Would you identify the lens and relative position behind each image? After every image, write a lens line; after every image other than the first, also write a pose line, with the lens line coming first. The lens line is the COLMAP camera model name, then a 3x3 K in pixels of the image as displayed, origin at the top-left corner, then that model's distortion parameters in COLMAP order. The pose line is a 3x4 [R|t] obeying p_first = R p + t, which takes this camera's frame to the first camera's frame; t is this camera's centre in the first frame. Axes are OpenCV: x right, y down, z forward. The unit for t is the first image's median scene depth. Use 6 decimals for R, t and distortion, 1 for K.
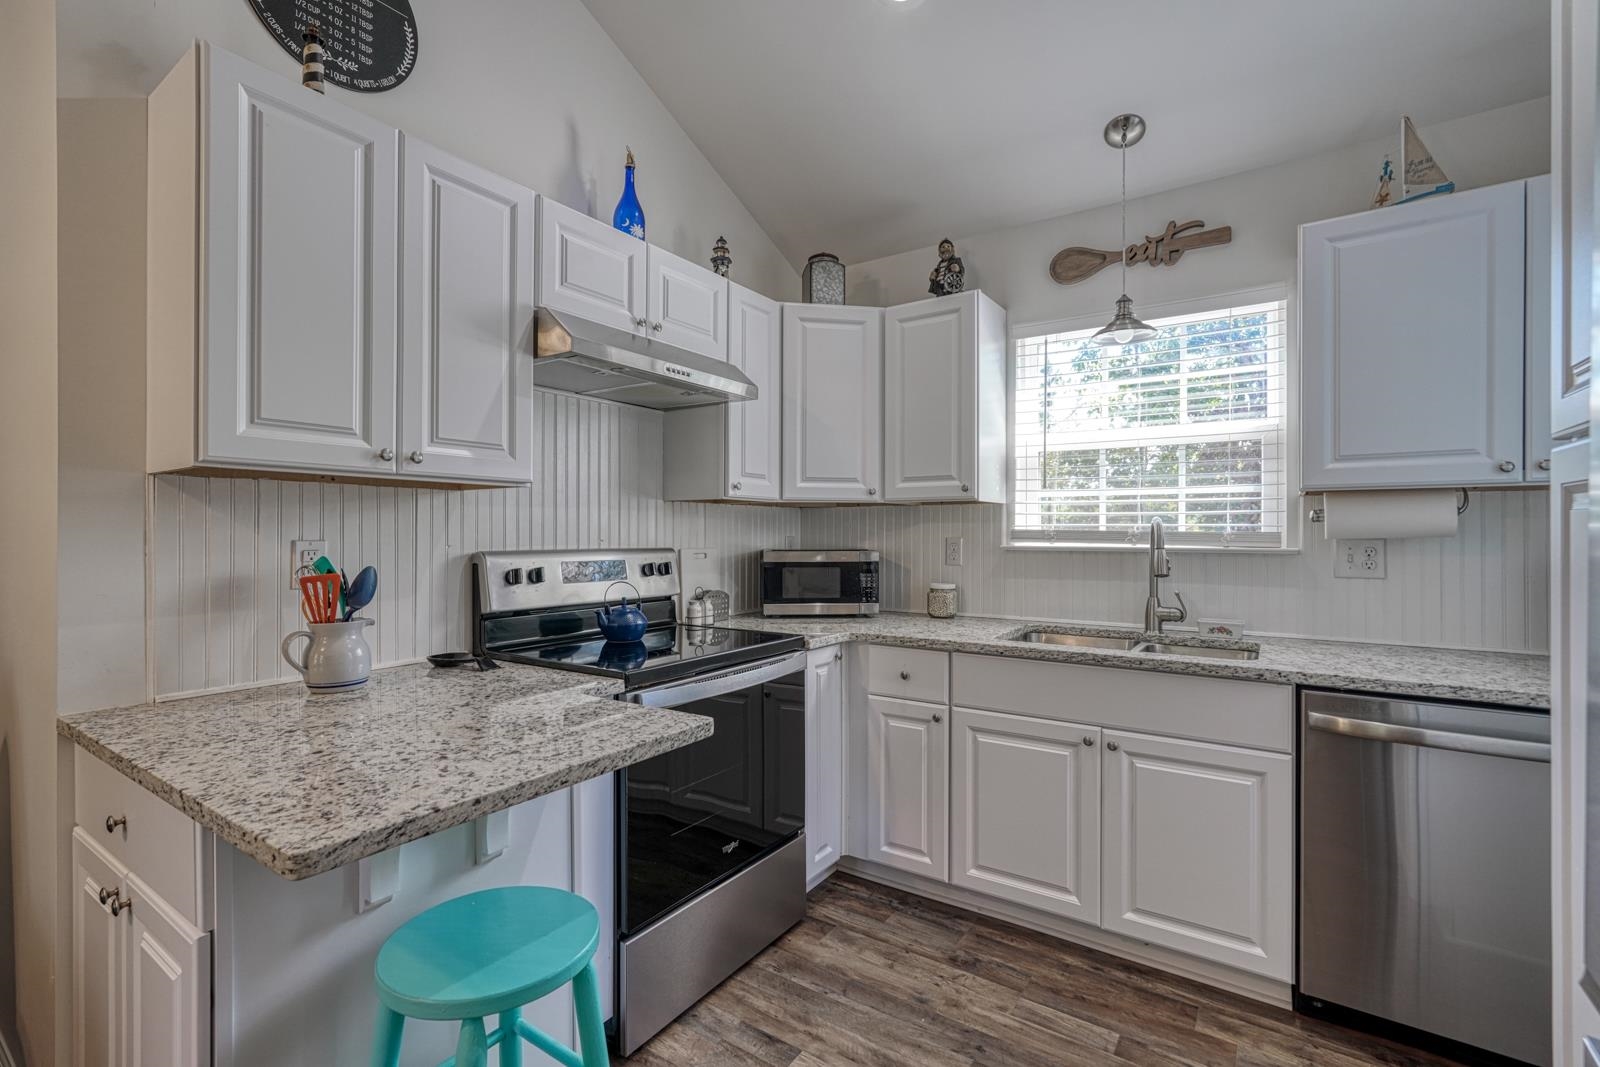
lens RADIAL K [[716.7, 0, 798.8], [0, 716.7, 535.8], [0, 0, 1]] dist [-0.009857, 0.000319]
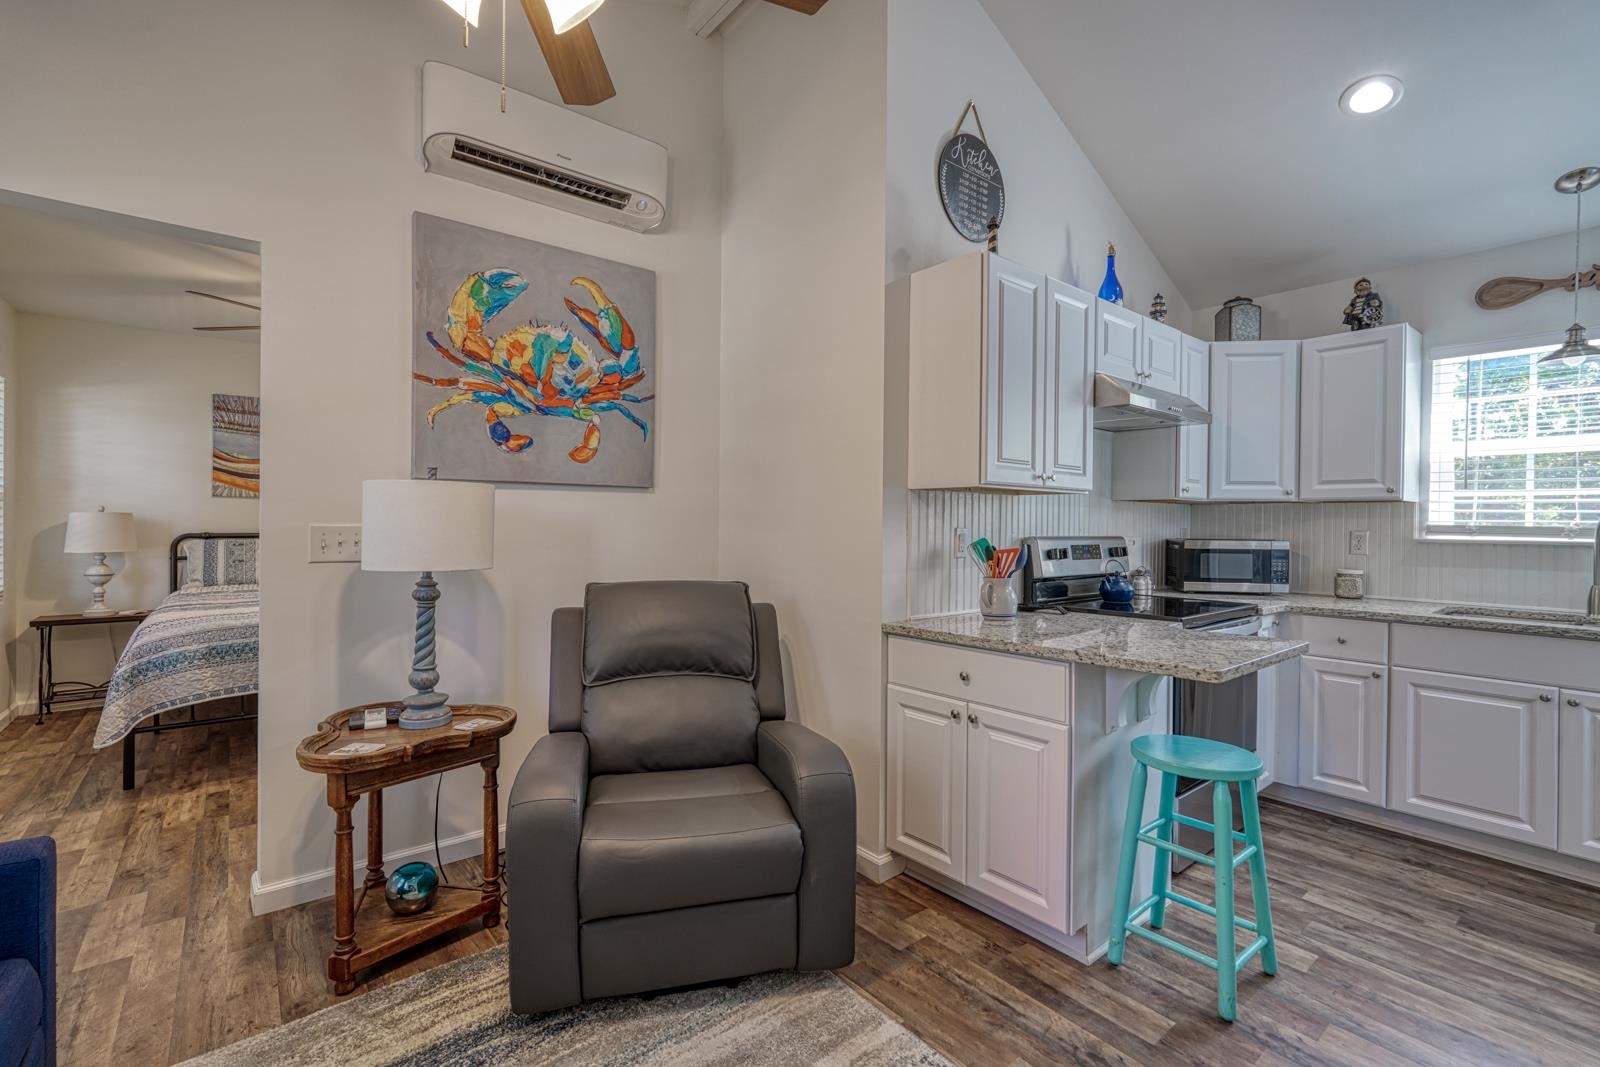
lens RADIAL K [[704.1, 0, 796.3], [0, 704.1, 530.1], [0, 0, 1]] dist [-0.009616, 0.006450]
pose [[0.956415, 0.011955, -0.291767, -0.394521], [-0.010109, 0.999918, 0.007832, 0.001954], [0.291837, -0.004541, 0.956457, -0.436901]]
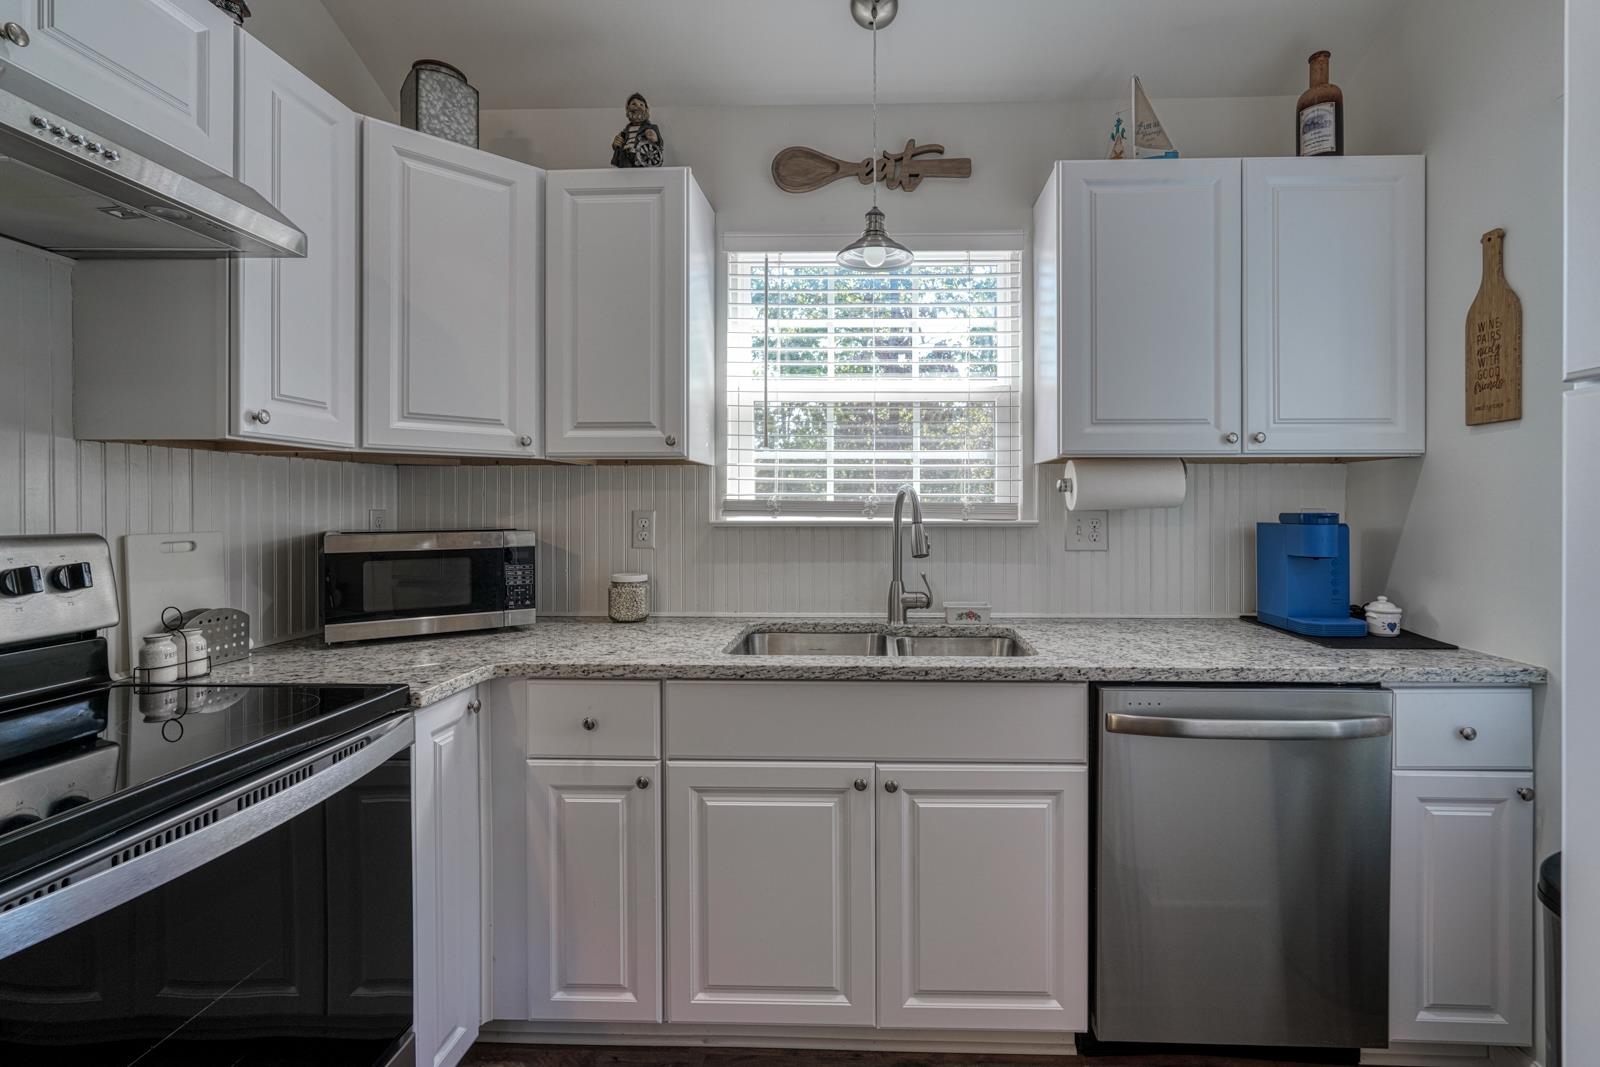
lens RADIAL K [[733.3, 0, 863.4], [0, 733.3, 508.9], [0, 0, 1]] dist [-0.018626, 0.007923]
pose [[0.838282, -0.003673, 0.545225, -0.004359], [0.002595, 0.999993, 0.002748, -0.000462], [-0.545231, -0.000889, 0.838286, 0.299696]]
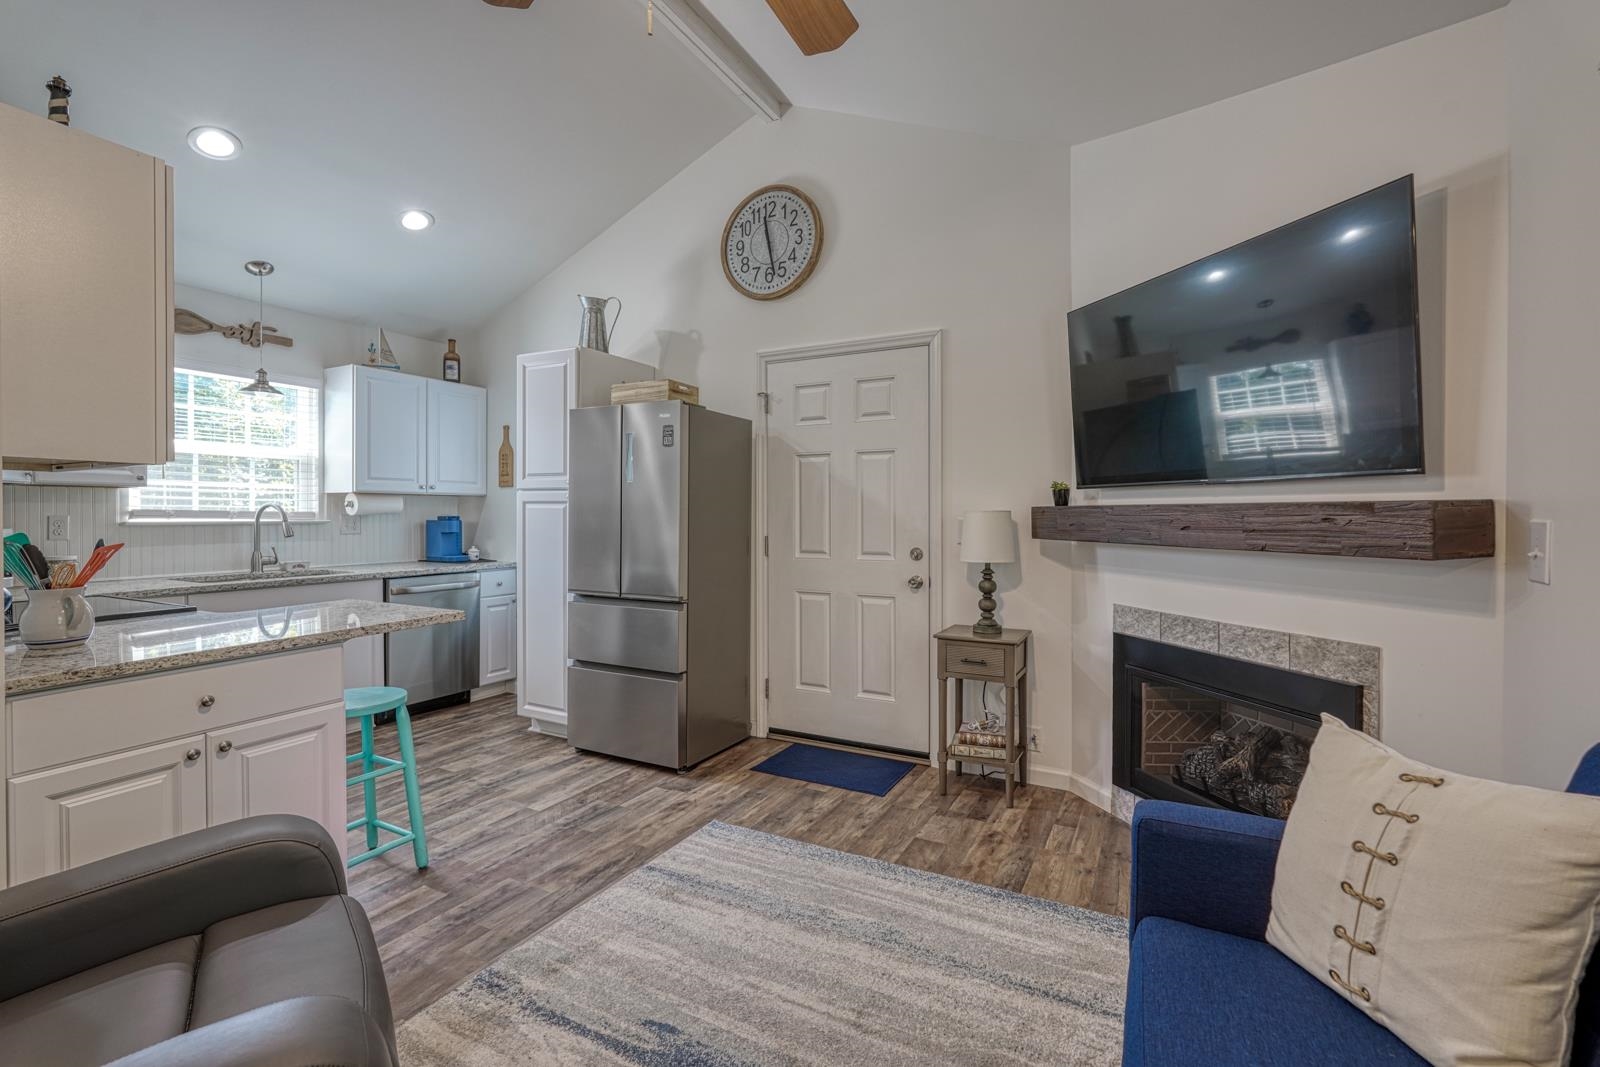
lens RADIAL K [[704.6, 0, 778.0], [0, 704.6, 516.2], [0, 0, 1]] dist [-0.000212, 0.000061]
pose [[-0.085511, -0.004060, 0.996329, -1.201587], [0.000679, 0.999991, 0.004133, -0.000131], [-0.996337, 0.001030, -0.085507, -0.050539]]
